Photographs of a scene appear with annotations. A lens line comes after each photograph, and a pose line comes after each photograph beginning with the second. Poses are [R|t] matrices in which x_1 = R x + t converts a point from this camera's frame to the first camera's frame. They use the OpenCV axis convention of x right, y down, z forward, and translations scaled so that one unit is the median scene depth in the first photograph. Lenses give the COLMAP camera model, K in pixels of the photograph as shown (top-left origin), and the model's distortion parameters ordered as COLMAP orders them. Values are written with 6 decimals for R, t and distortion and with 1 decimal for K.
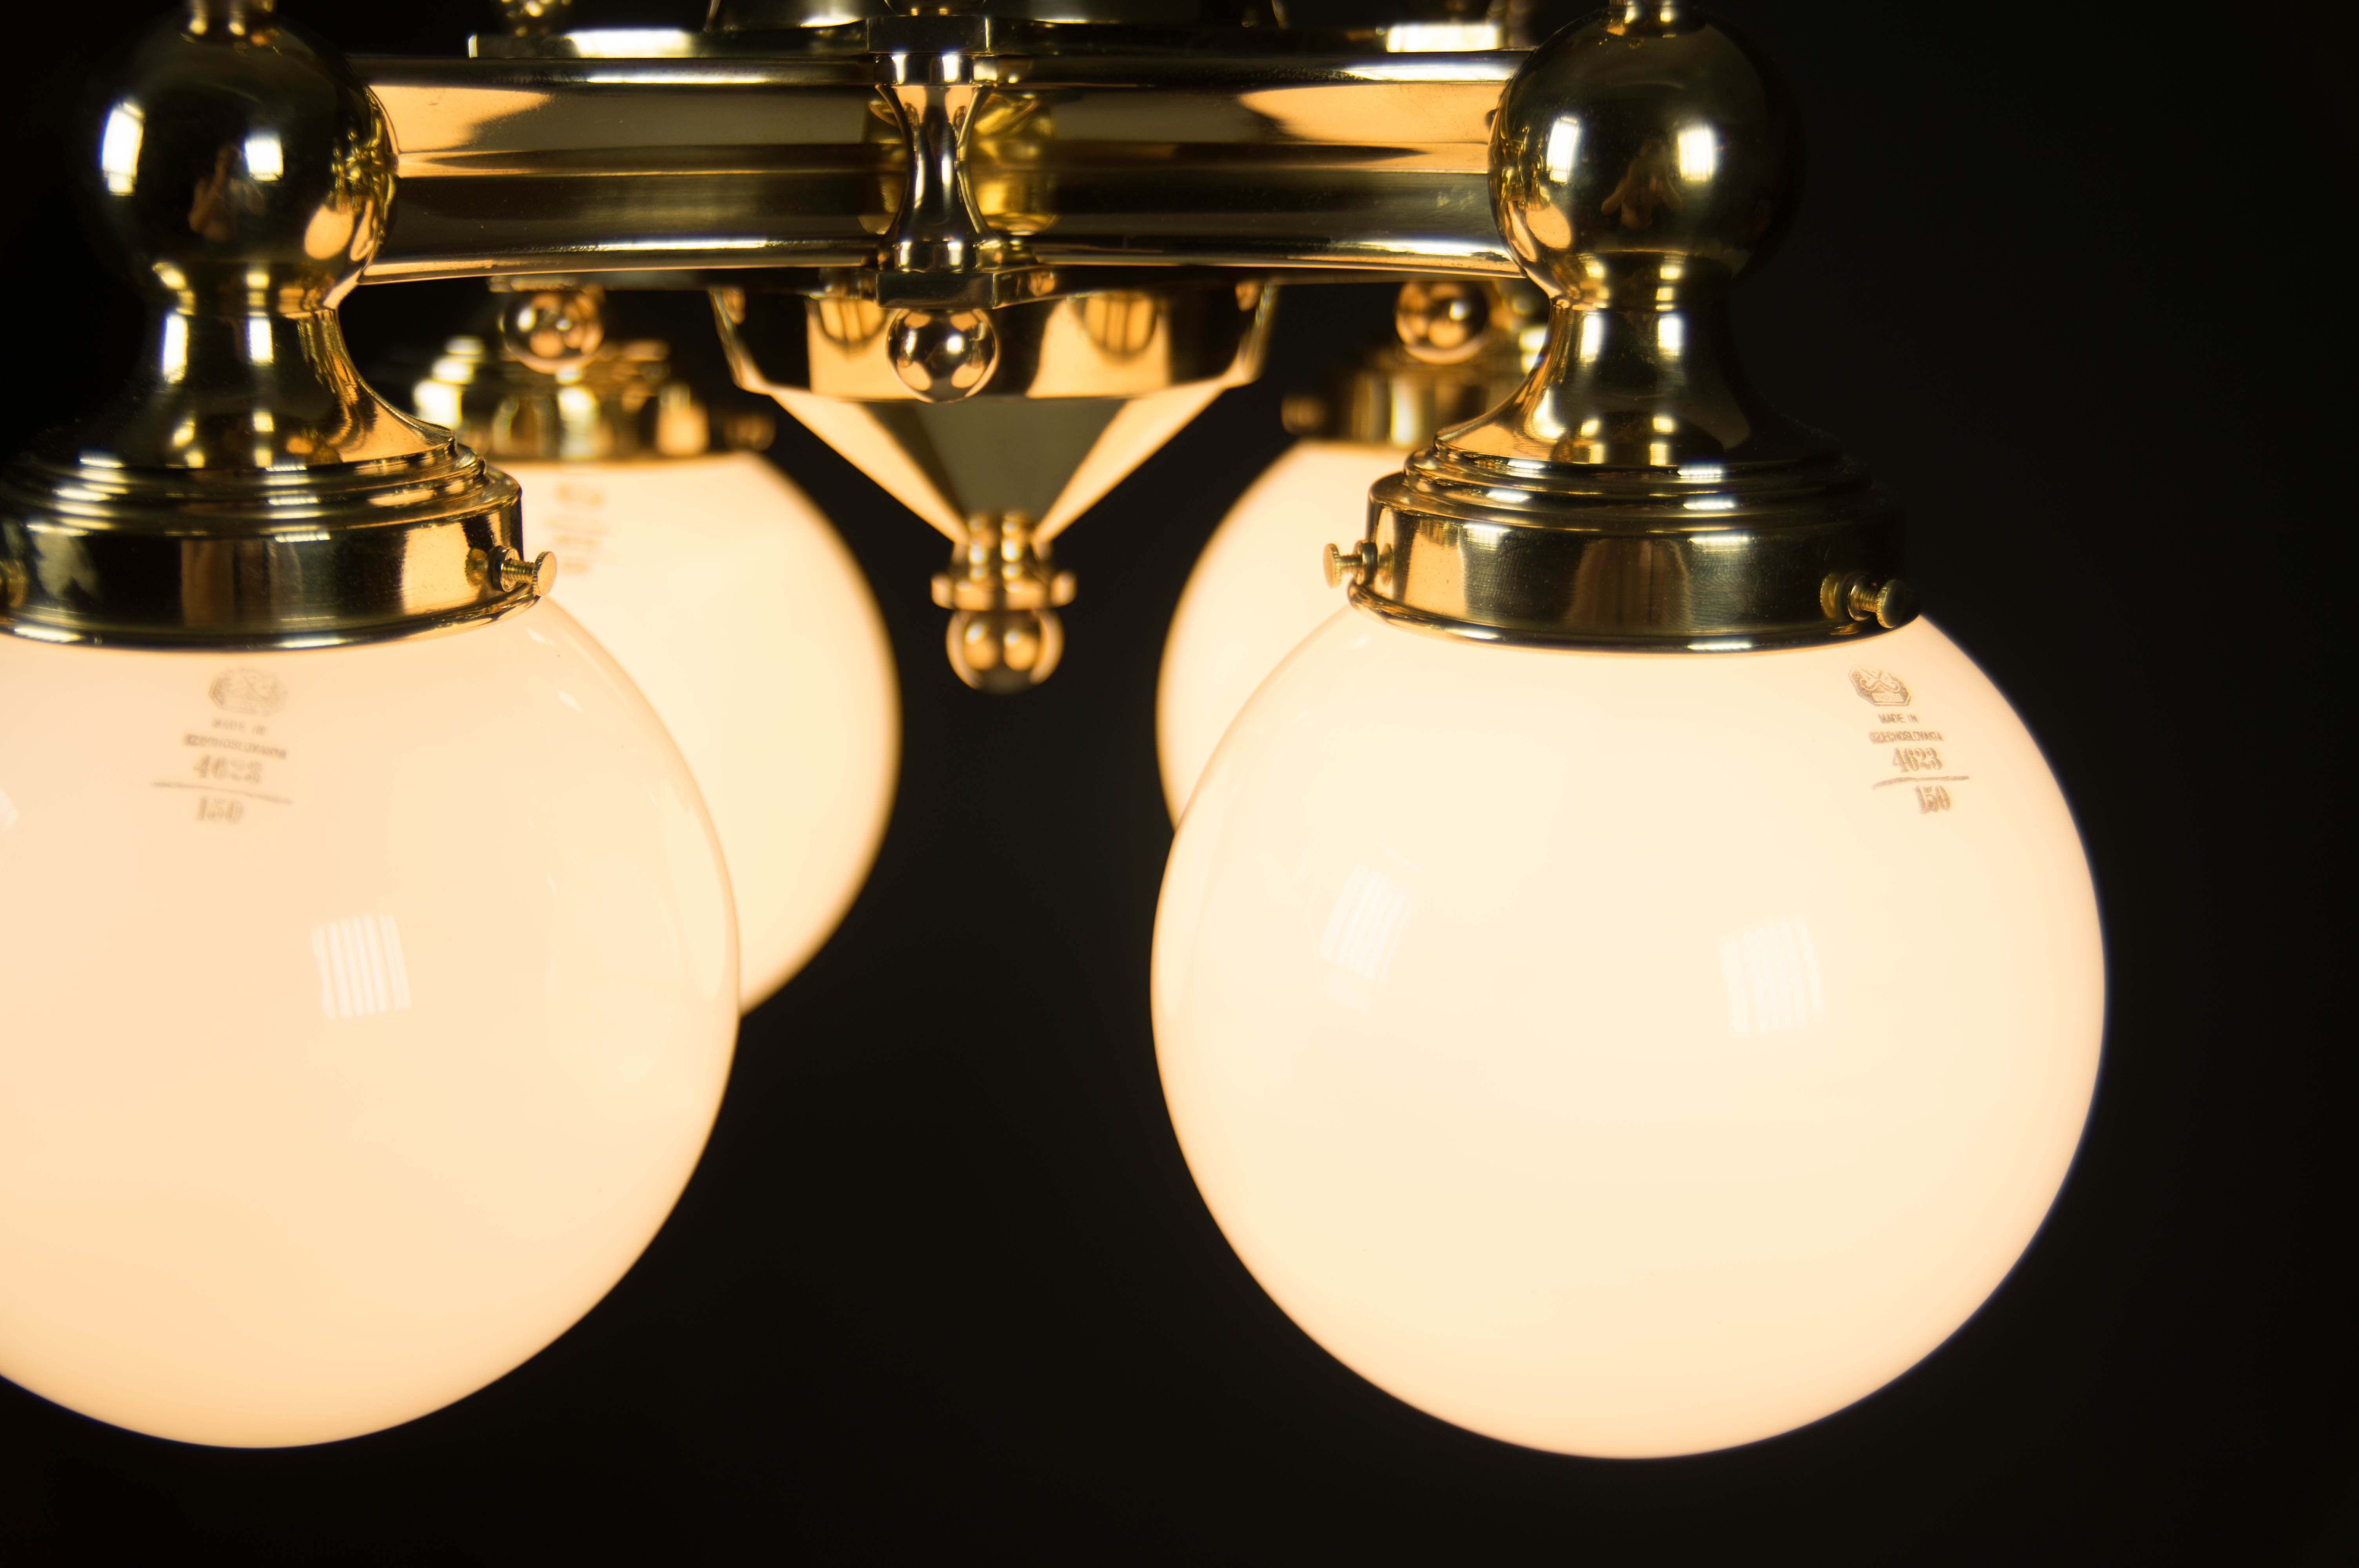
lens RADIAL K [[3021.6, 0, 1157.2], [0, 3021.6, 830.2], [0, 0, 1]] dist [-0.000937, 0.000000]
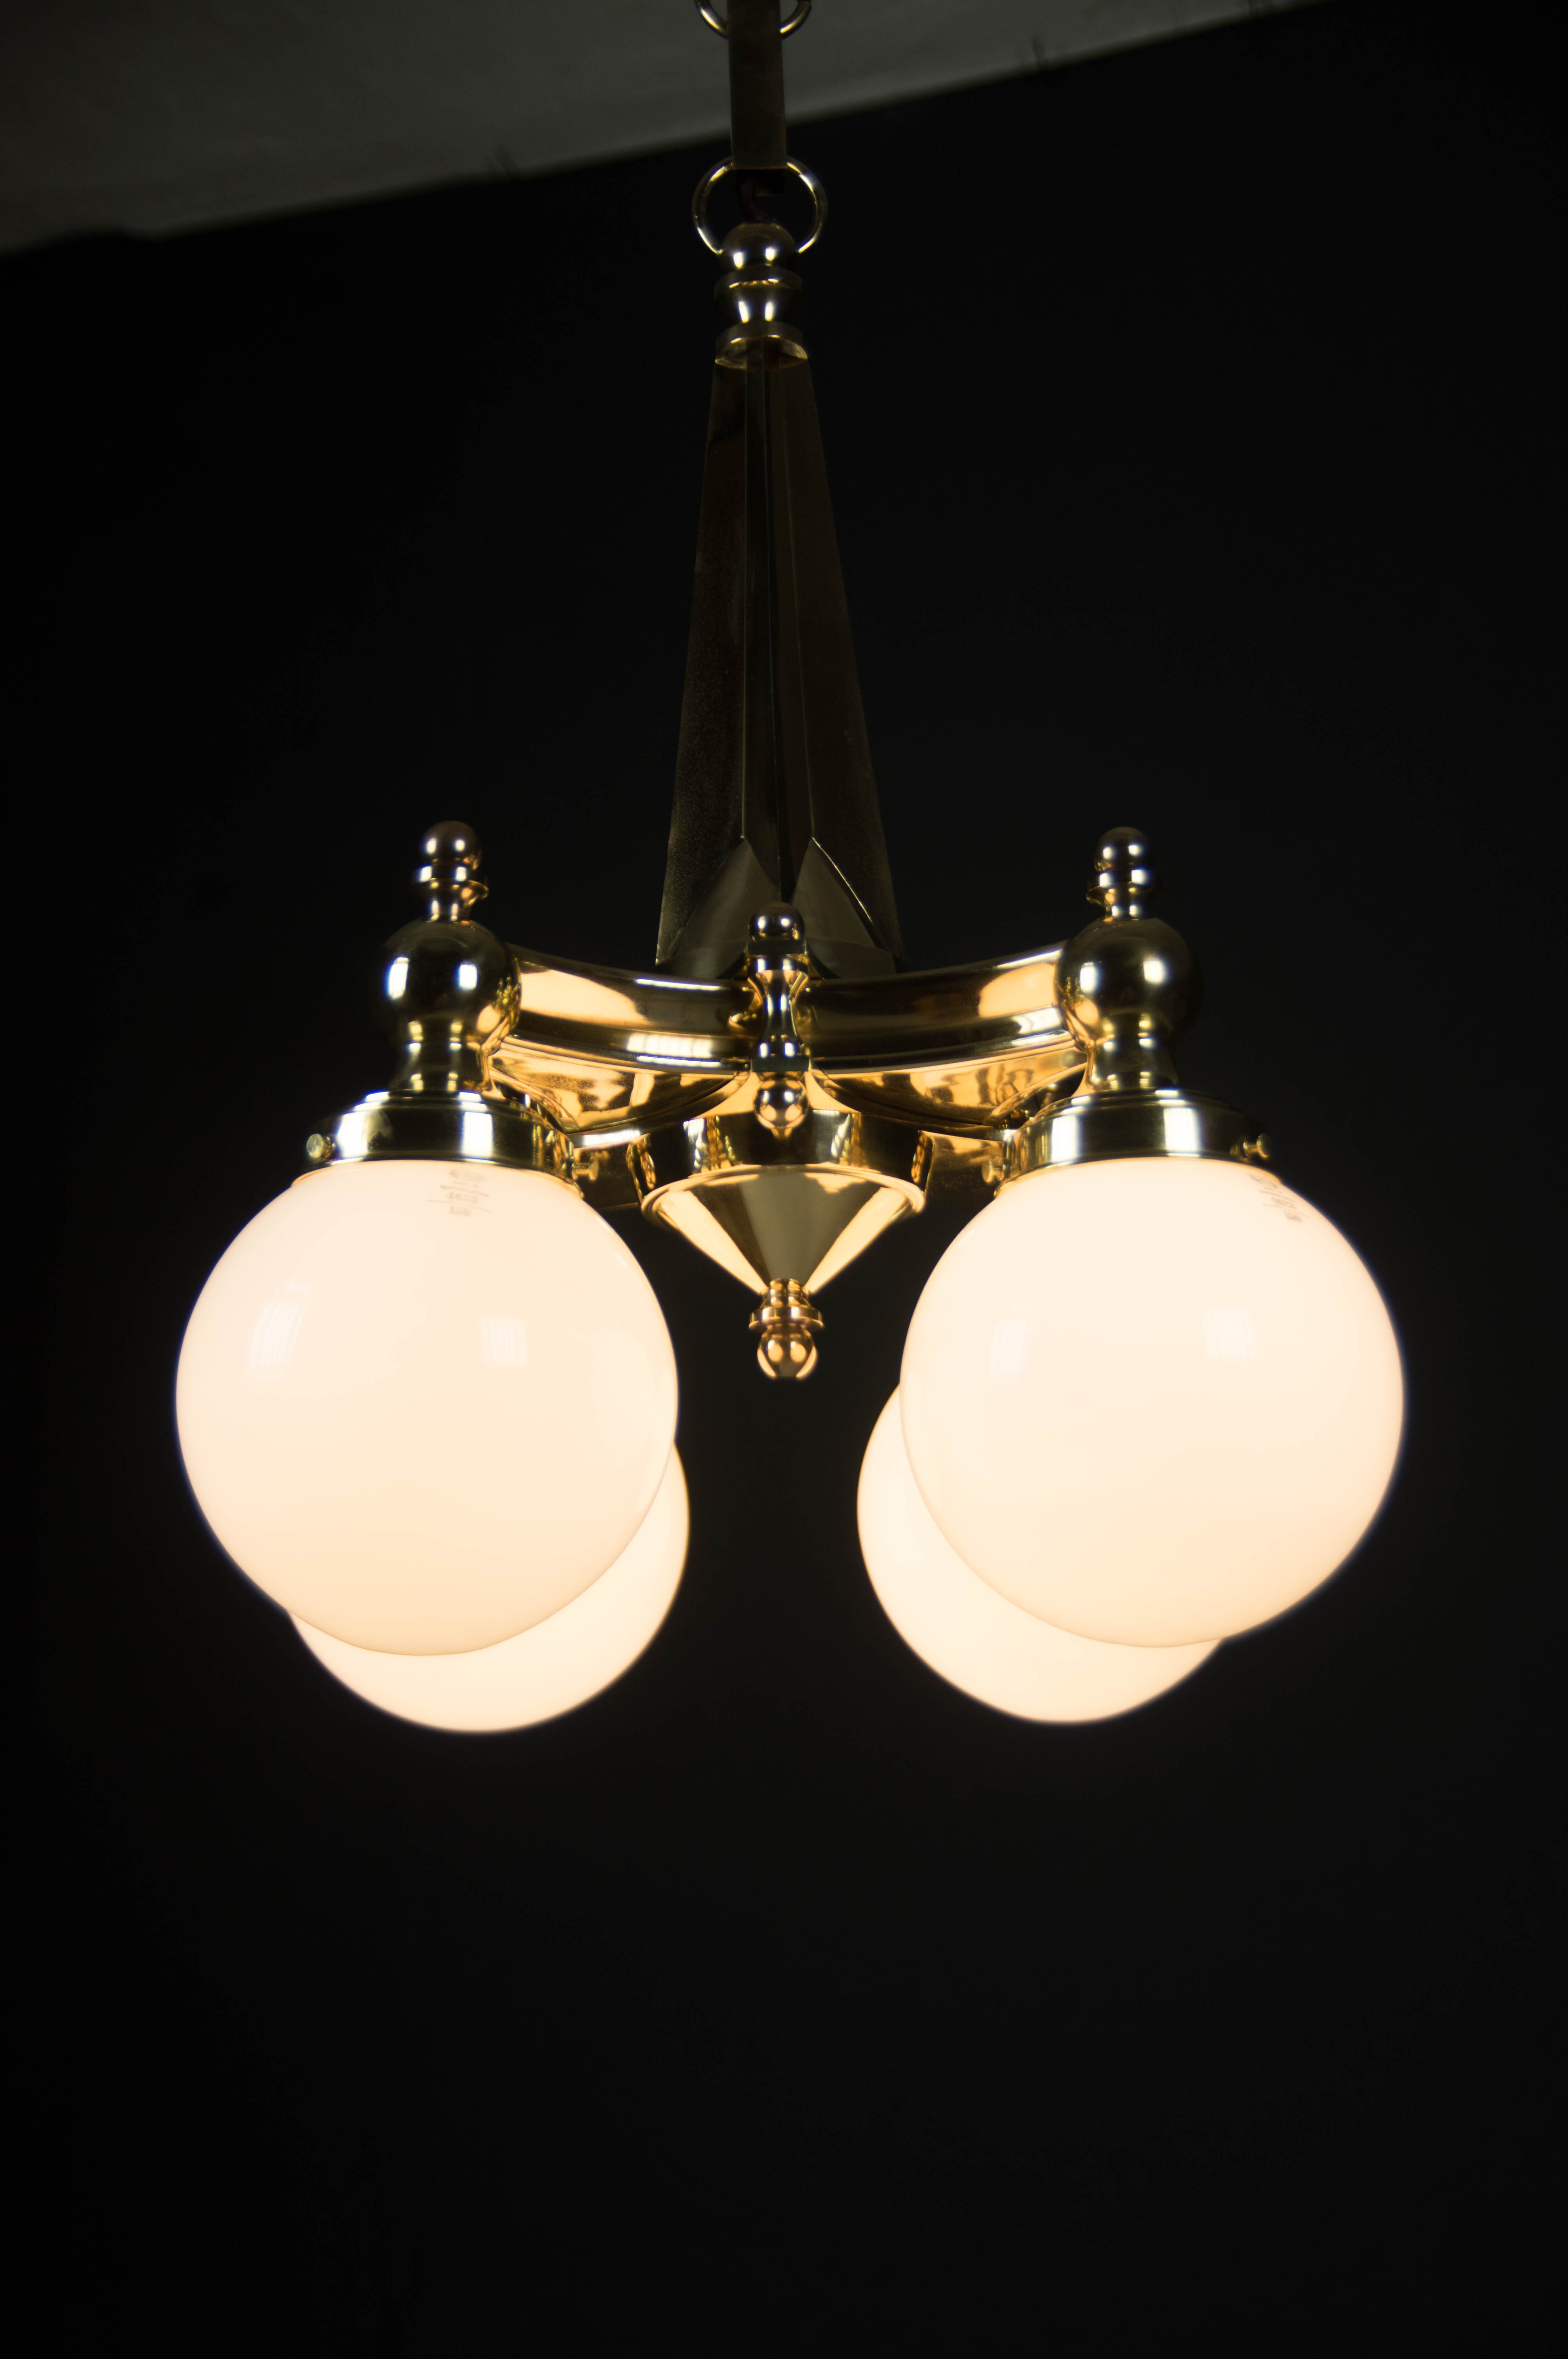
lens RADIAL K [[3021.6, 0, 781.7], [0, 3021.6, 1194.9], [0, 0, 1]] dist [-0.000937, 0.000000]
pose [[0.998466, -0.004830, 0.055162, -0.193233], [0.031327, 0.870708, -0.490801, 0.925369], [-0.045660, 0.491776, 0.869524, -0.732992]]
